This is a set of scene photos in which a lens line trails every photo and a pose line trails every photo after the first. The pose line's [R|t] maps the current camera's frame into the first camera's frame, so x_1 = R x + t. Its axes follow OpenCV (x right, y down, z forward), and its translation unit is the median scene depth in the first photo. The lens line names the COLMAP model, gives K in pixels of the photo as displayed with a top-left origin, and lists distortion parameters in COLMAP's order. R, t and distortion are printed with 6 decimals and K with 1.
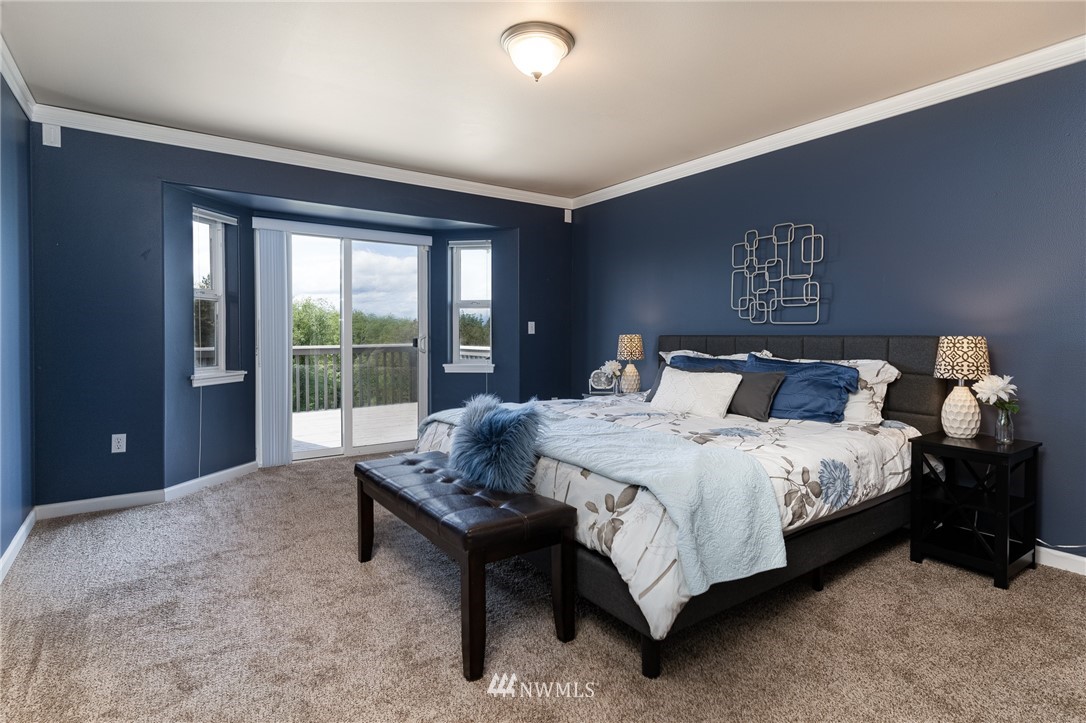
lens RADIAL K [[562.0, 0, 560.1], [0, 562.0, 343.5], [0, 0, 1]] dist [0.003777, 0.000155]
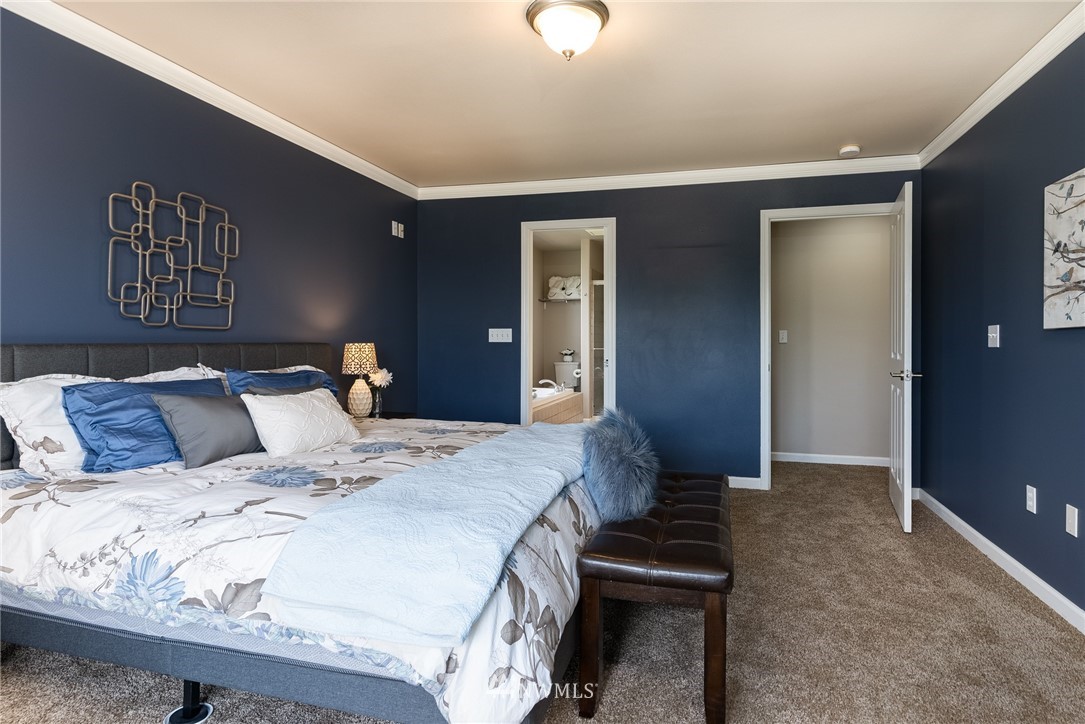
lens RADIAL K [[539.5, 0, 543.2], [0, 539.5, 359.3], [0, 0, 1]] dist [0.002912, -0.000264]
pose [[-0.584204, -0.029409, 0.811074, -0.458191], [0.009384, 0.999032, 0.042984, -0.019080], [-0.811553, 0.032722, -0.583362, 1.018728]]
